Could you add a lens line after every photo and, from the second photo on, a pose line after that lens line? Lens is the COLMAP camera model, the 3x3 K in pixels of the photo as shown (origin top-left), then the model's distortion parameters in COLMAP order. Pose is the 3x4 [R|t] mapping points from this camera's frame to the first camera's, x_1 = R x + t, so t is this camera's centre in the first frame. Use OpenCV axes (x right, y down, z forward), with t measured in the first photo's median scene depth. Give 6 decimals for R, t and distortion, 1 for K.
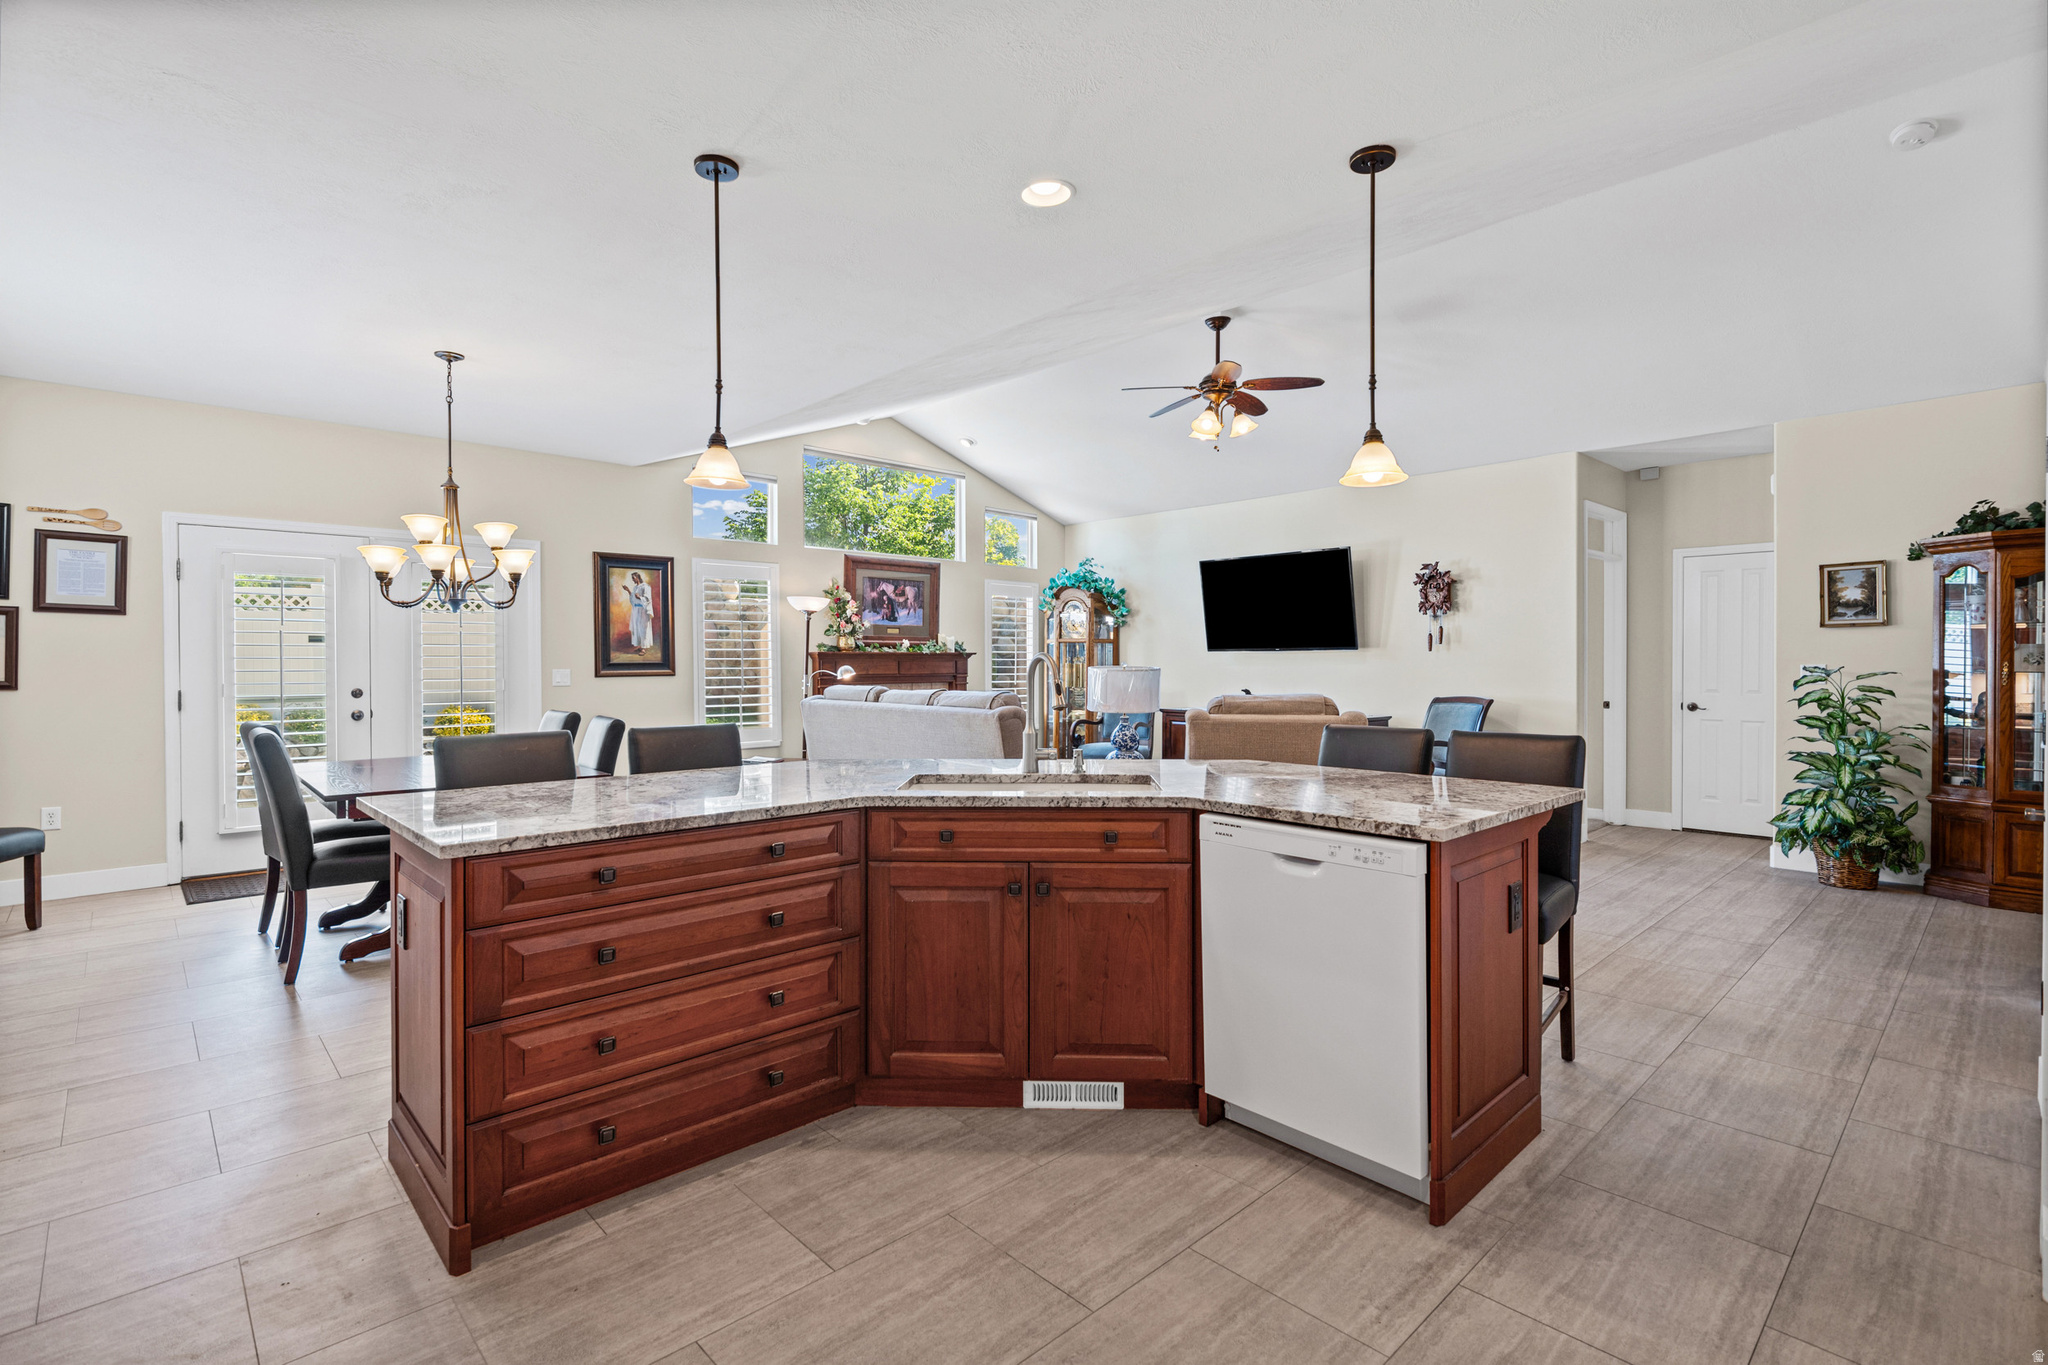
lens RADIAL K [[964.2, 0, 1018.0], [0, 964.2, 677.2], [0, 0, 1]] dist [-0.002362, -0.000007]
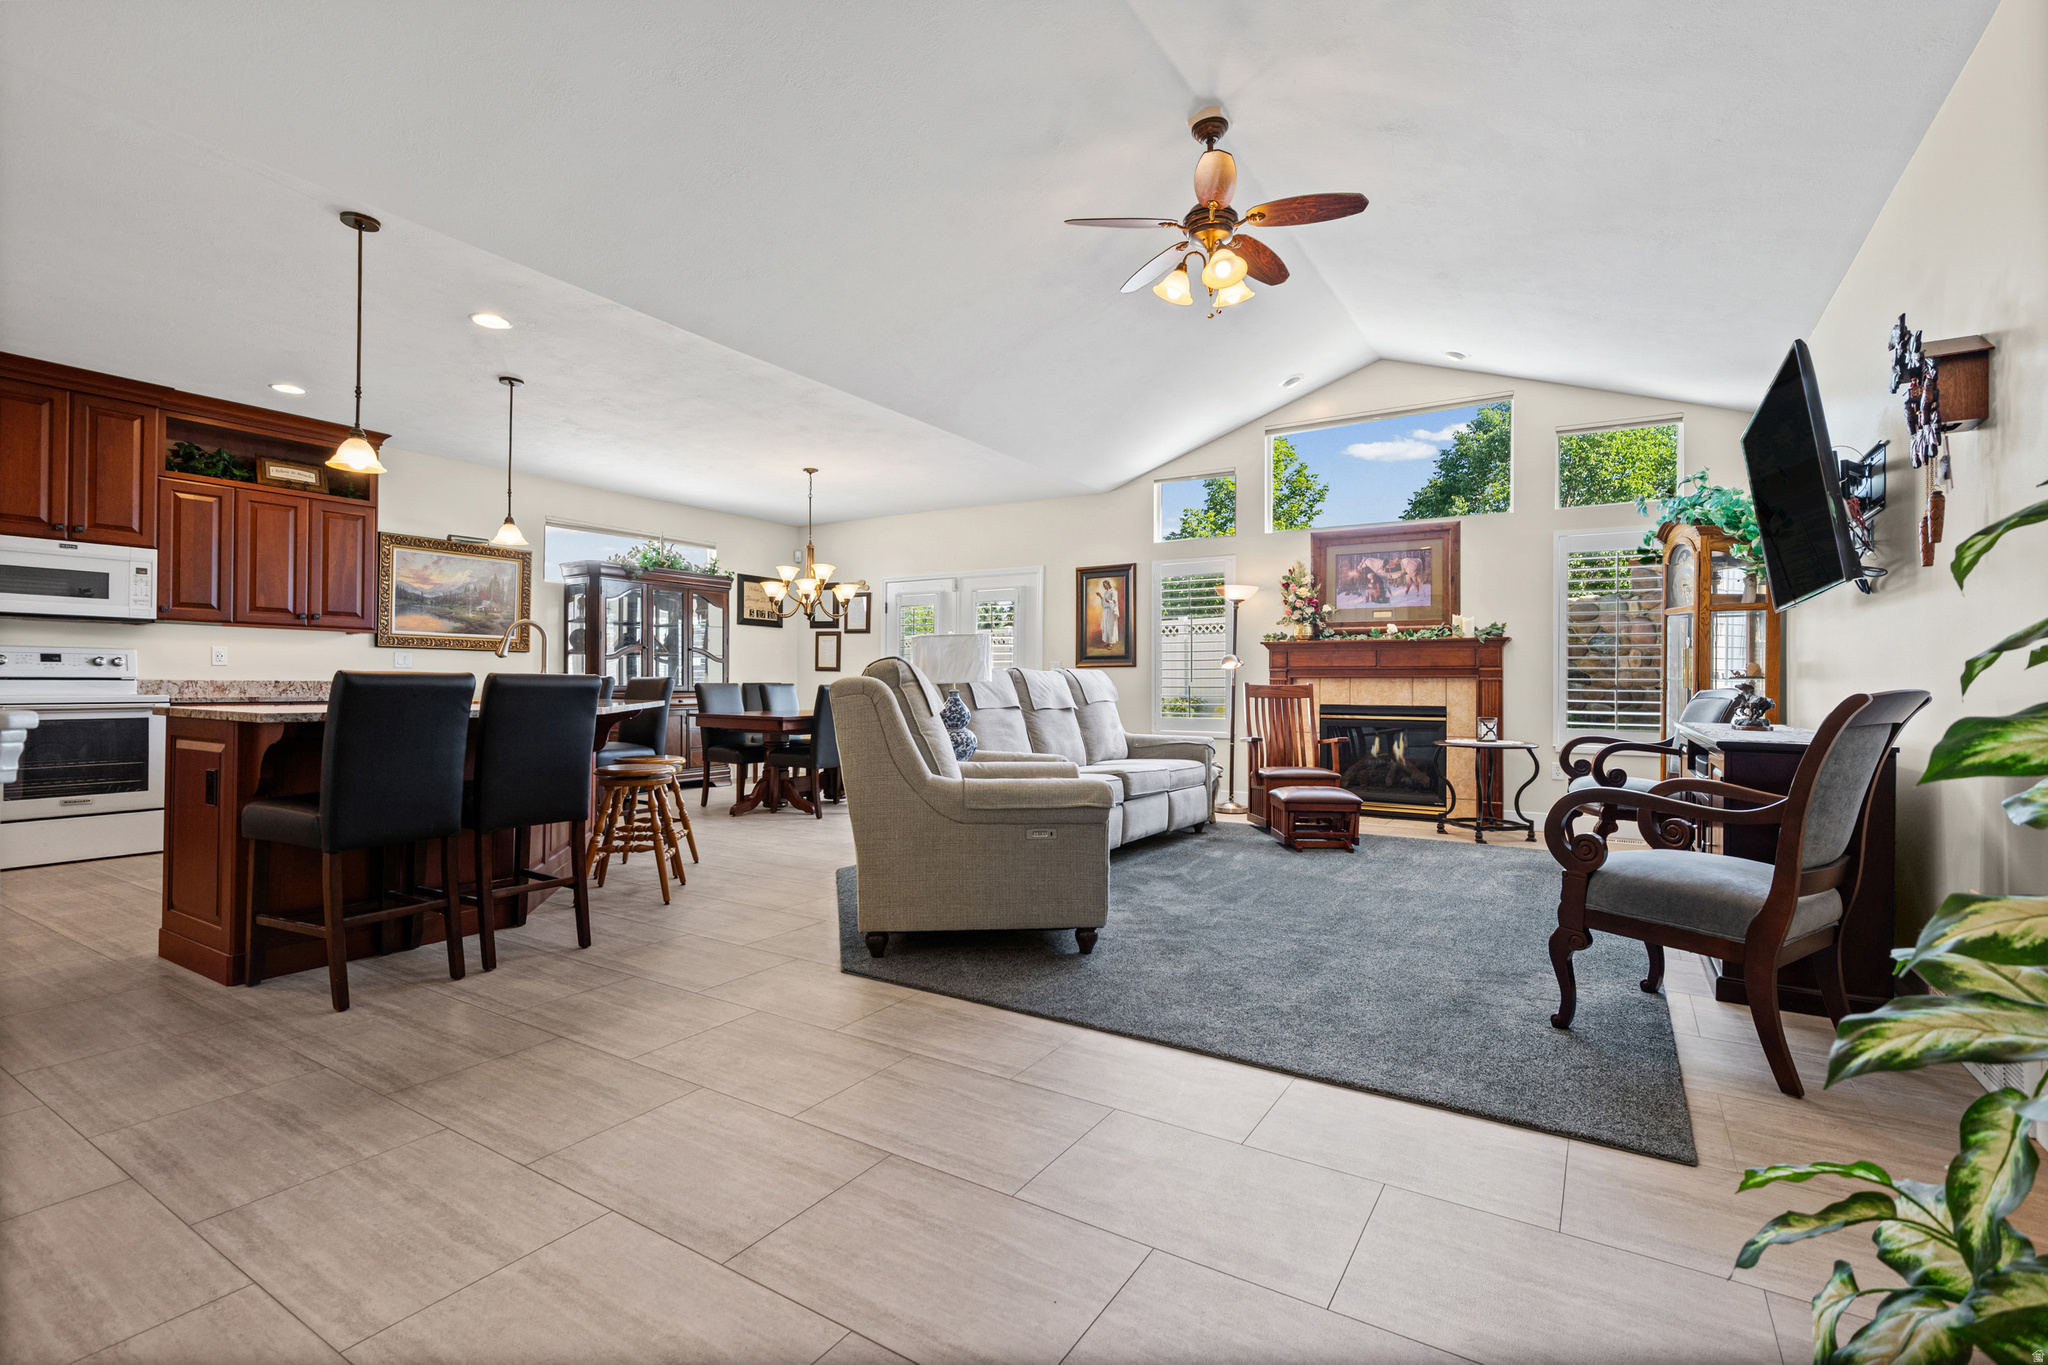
lens RADIAL K [[935.2, 0, 1009.6], [0, 935.2, 679.9], [0, 0, 1]] dist [0.004838, -0.003175]
pose [[0.240644, -0.001646, -0.970612, 0.695629], [-0.023091, 0.999706, -0.007420, 0.026026], [0.970339, 0.024198, 0.240536, 0.601019]]
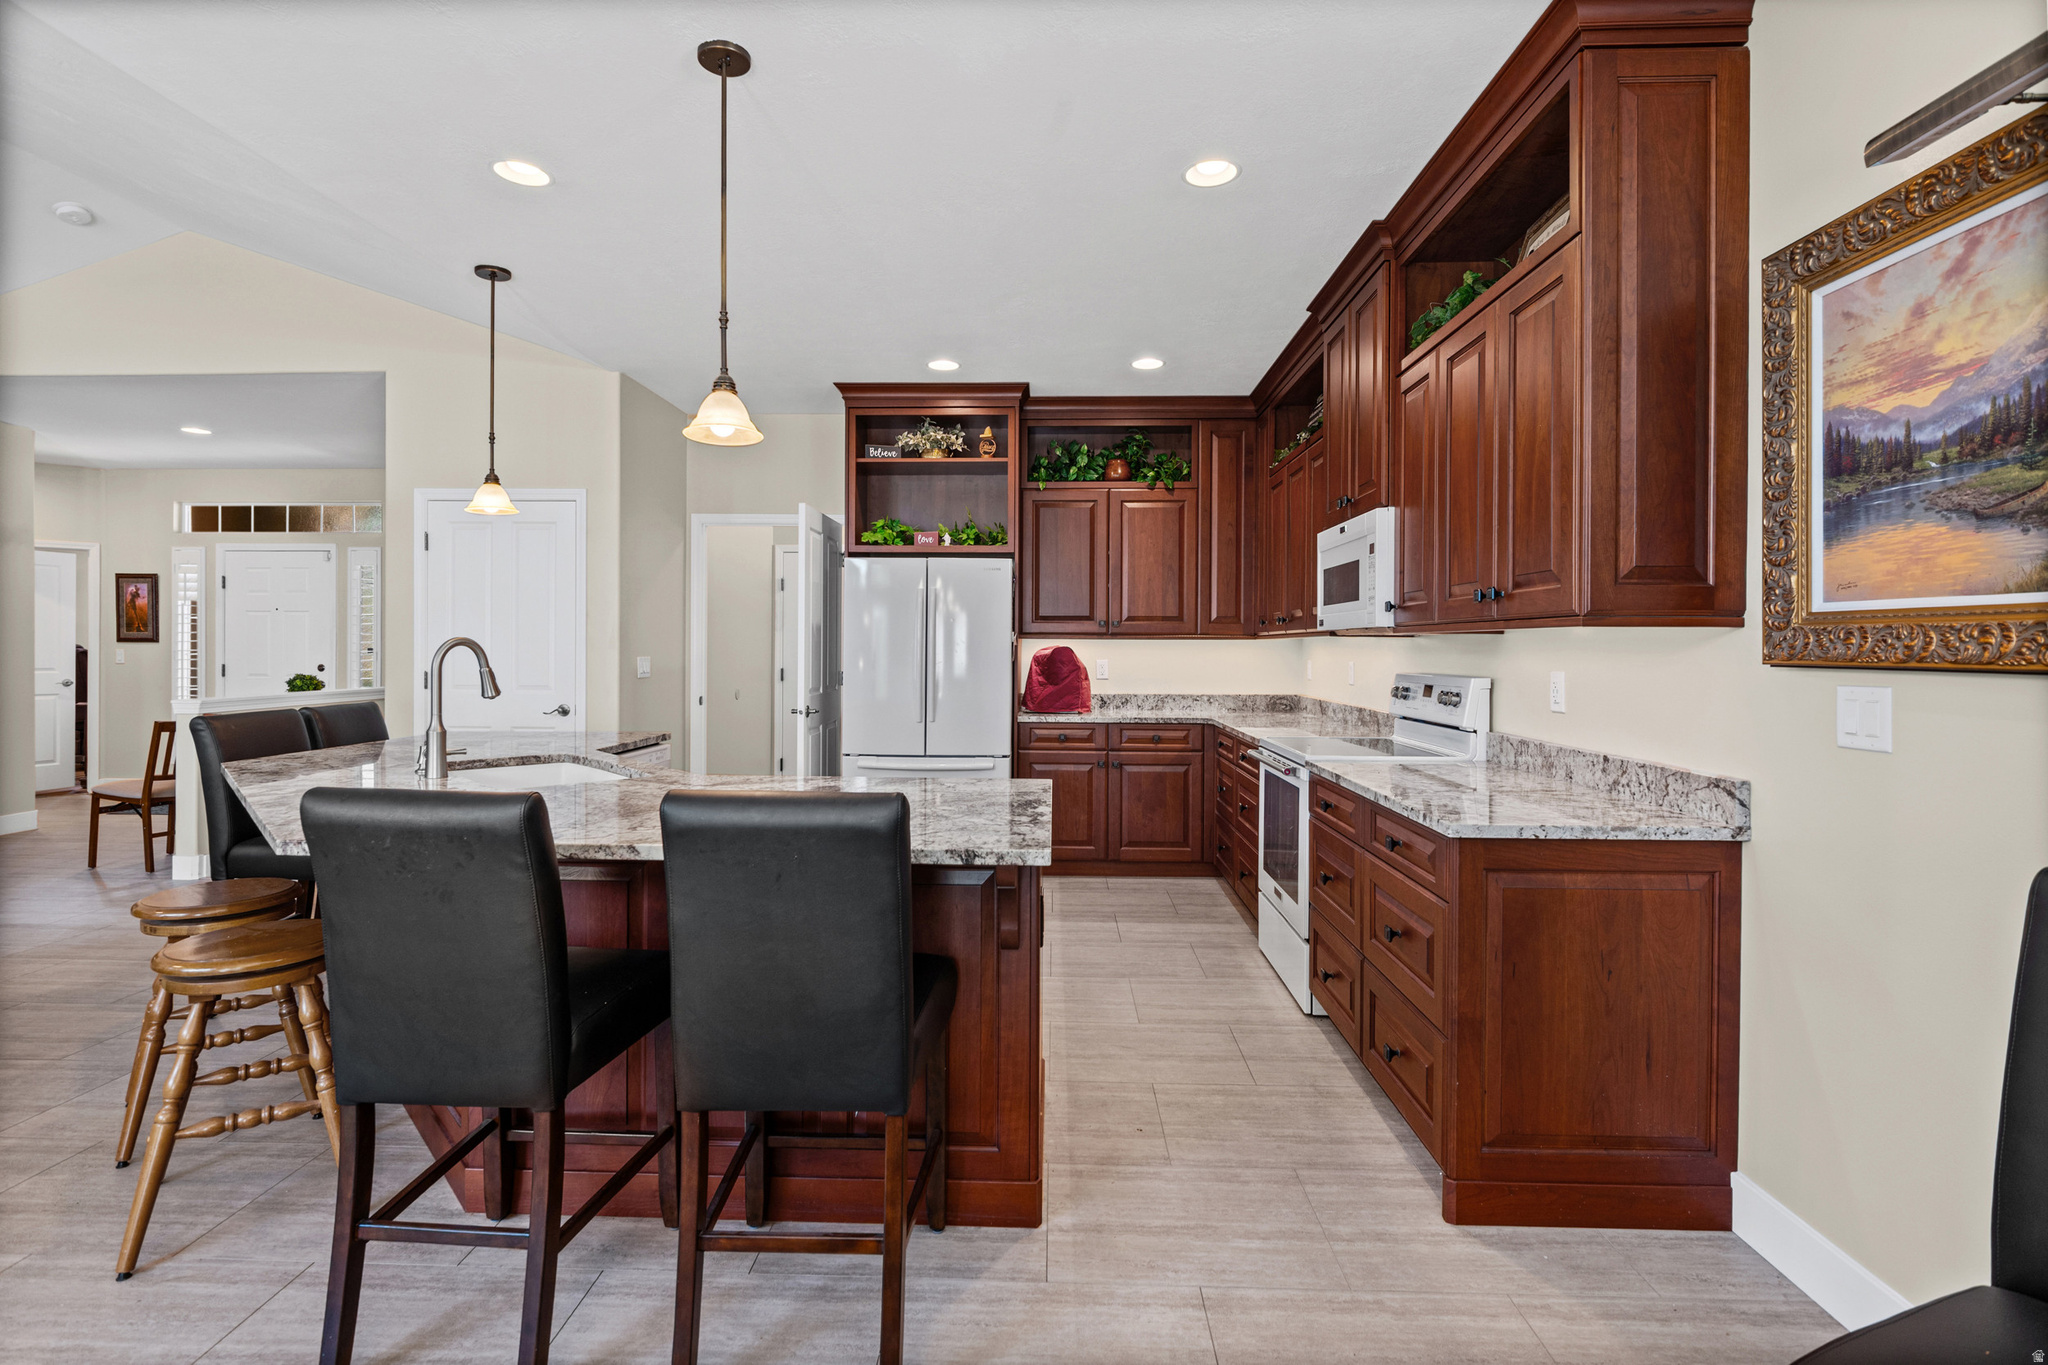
lens RADIAL K [[964.2, 0, 1010.4], [0, 964.2, 645.3], [0, 0, 1]] dist [-0.002362, -0.000007]
pose [[-0.703927, -0.001220, 0.710272, -0.429536], [0.006029, 0.999952, 0.007693, -0.009580], [-0.710247, 0.009697, -0.703886, 0.553934]]
